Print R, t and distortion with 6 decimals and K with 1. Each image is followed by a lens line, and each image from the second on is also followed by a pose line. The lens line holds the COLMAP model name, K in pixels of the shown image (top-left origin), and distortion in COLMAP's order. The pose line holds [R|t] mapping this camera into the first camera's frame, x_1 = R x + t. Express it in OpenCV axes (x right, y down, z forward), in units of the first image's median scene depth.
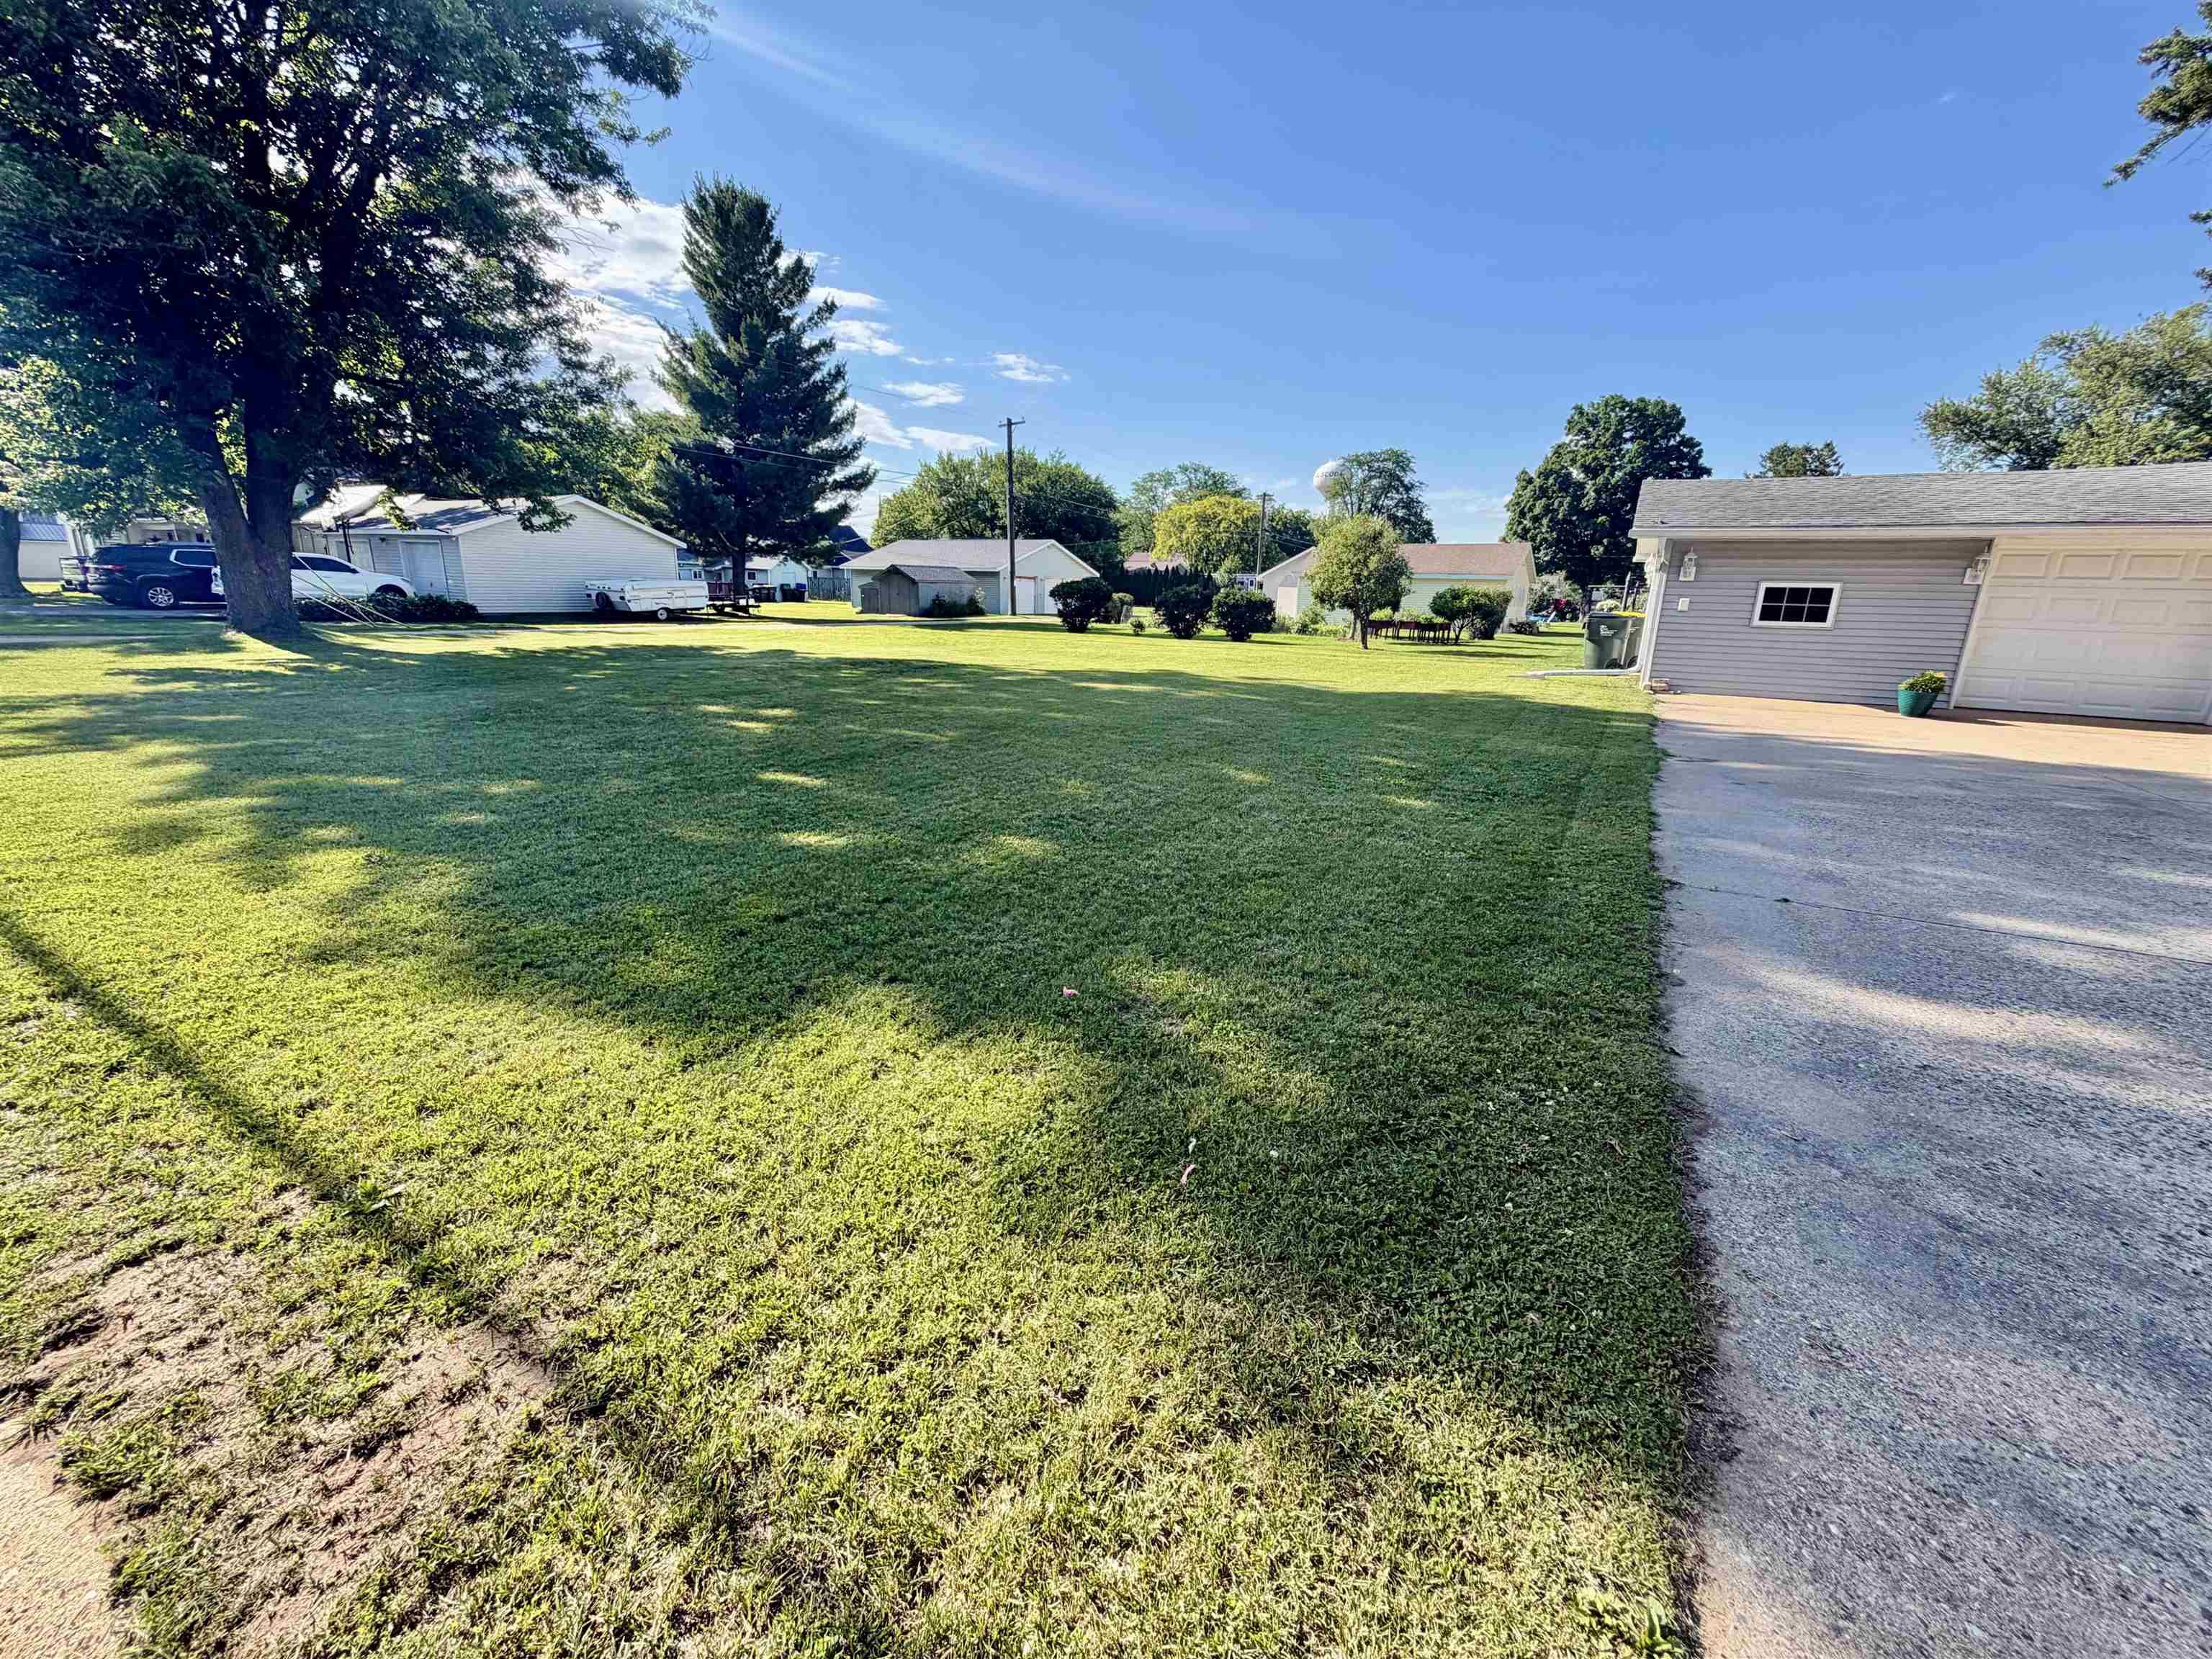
lens RADIAL K [[887.1, 0, 1106.0], [0, 887.1, 829.5], [0, 0, 1]] dist [0.003817, -0.000052]
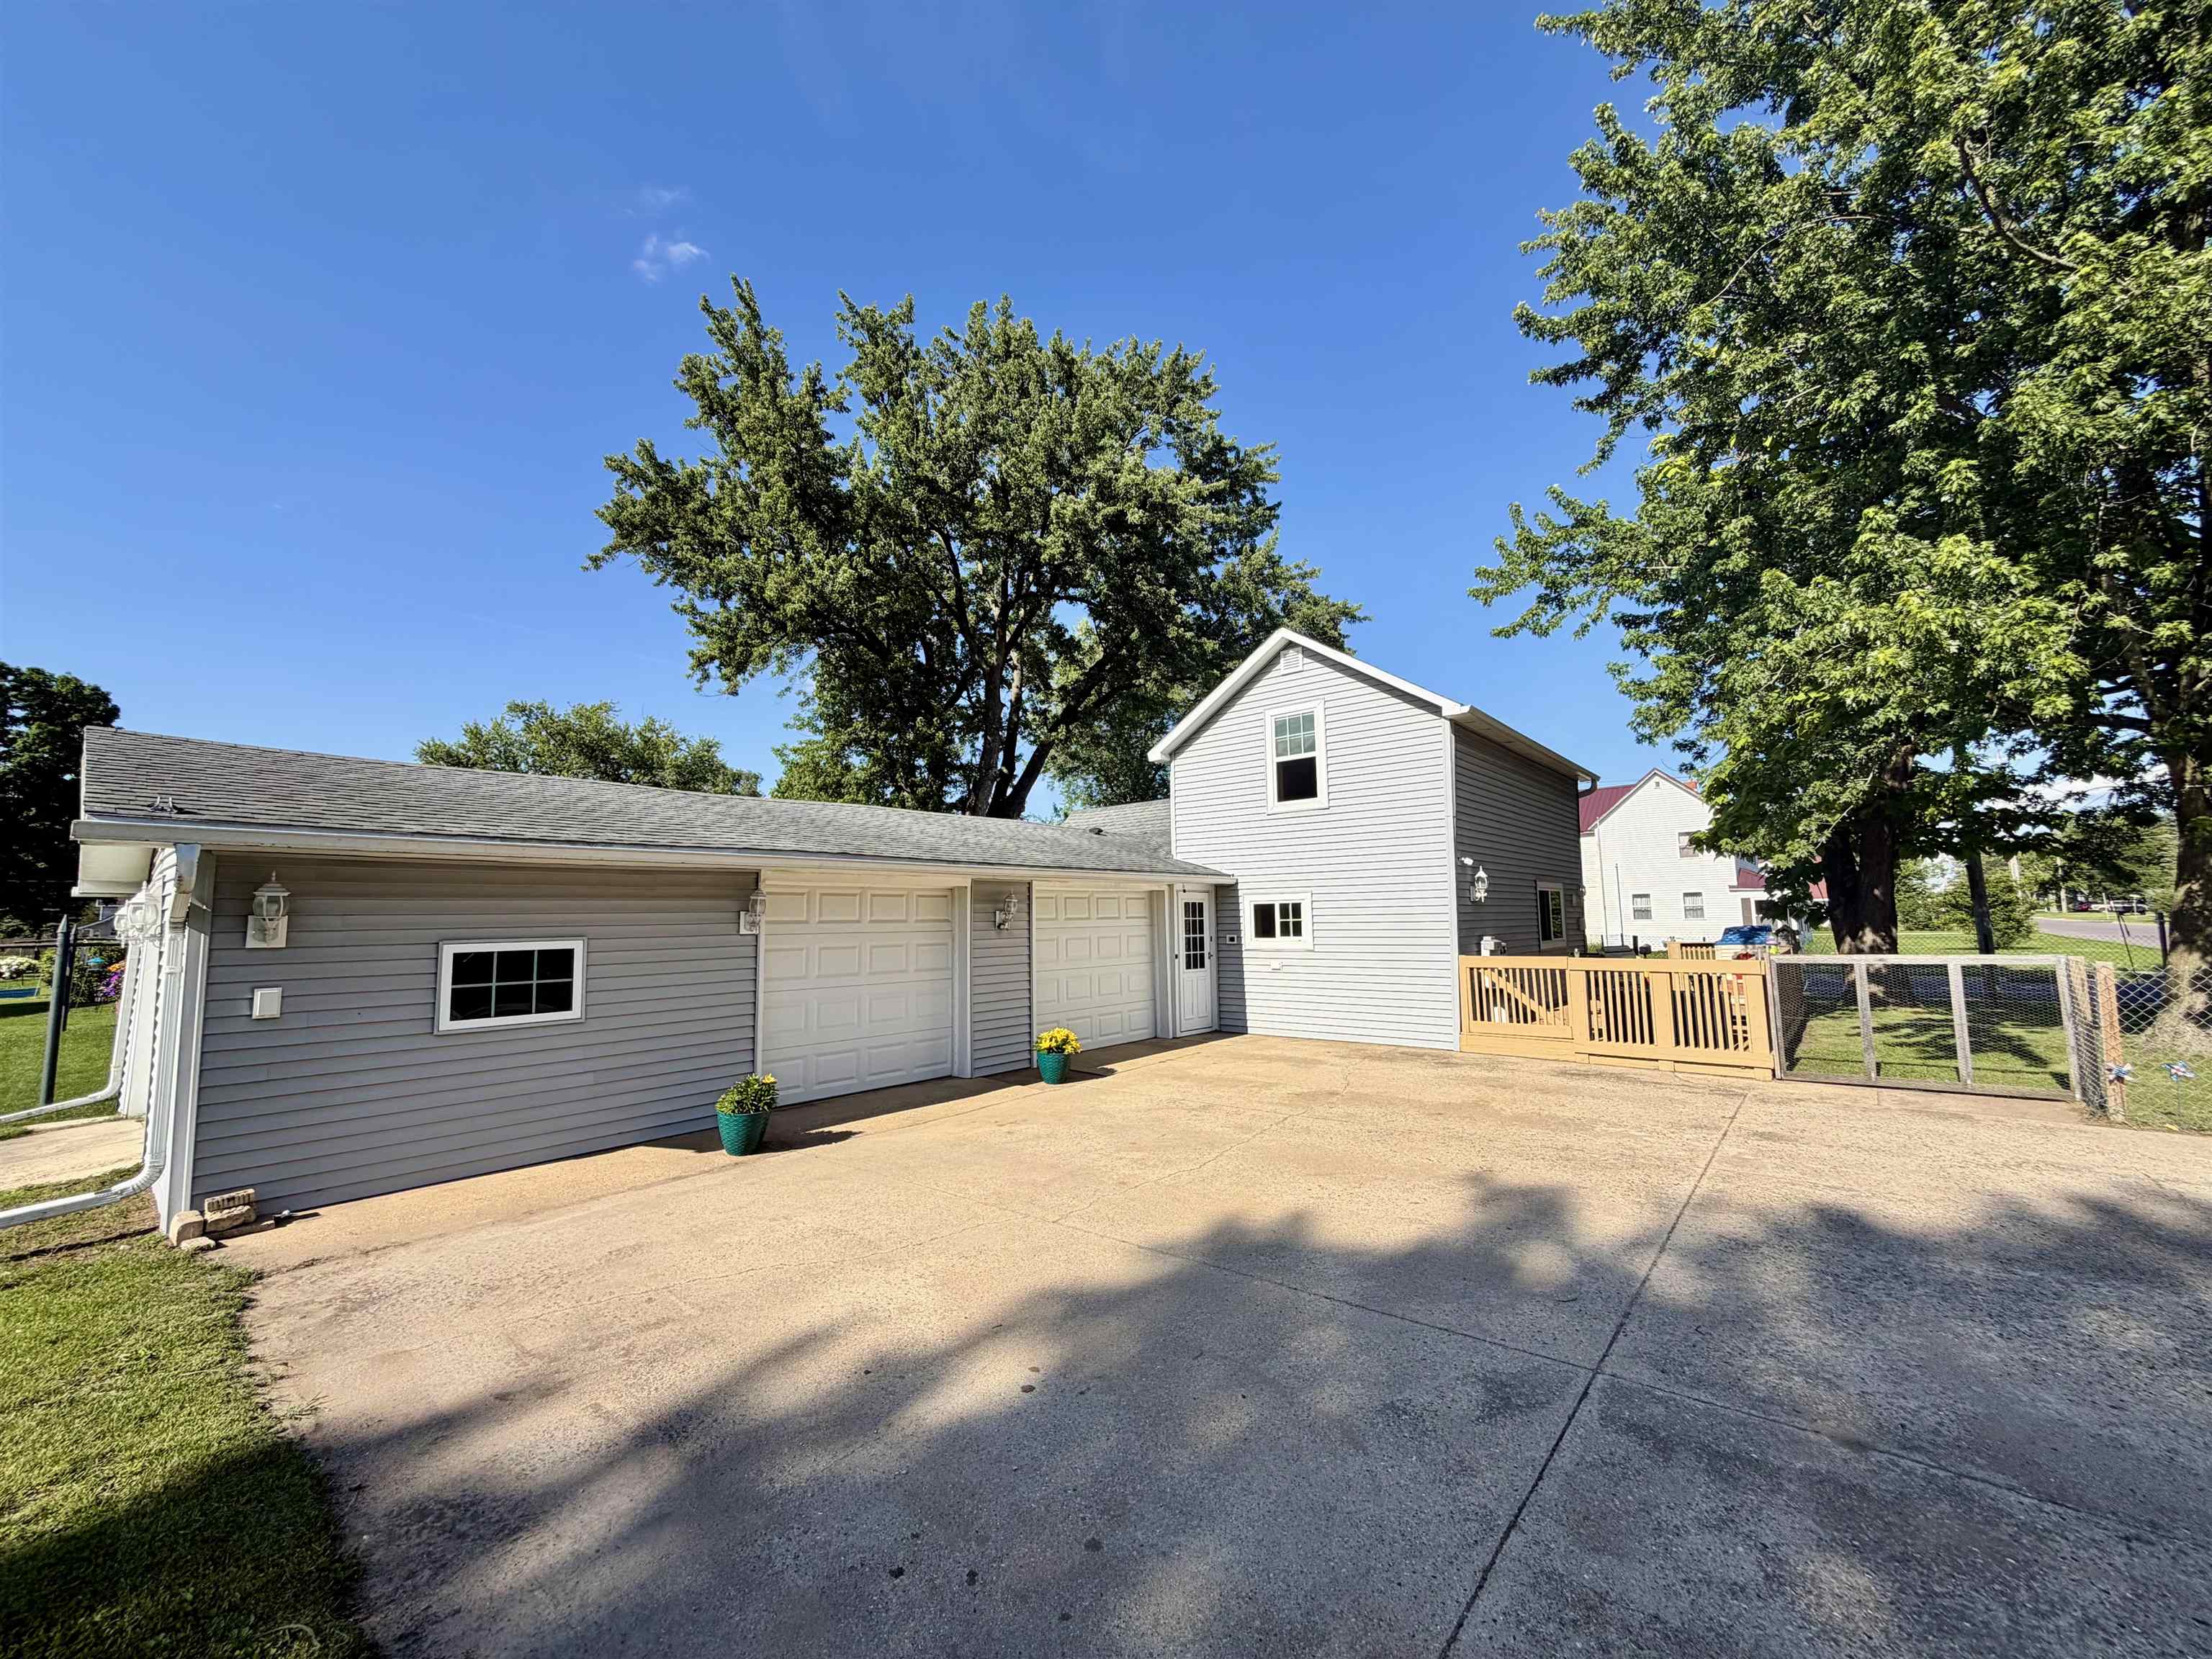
lens RADIAL K [[887.1, 0, 1106.0], [0, 887.1, 829.5], [0, 0, 1]] dist [0.003817, -0.000052]
pose [[0.183649, 0.069483, 0.980533, 0.315533], [0.275622, 0.953845, -0.119215, -0.177610], [-0.943560, 0.292150, 0.156022, 0.554633]]
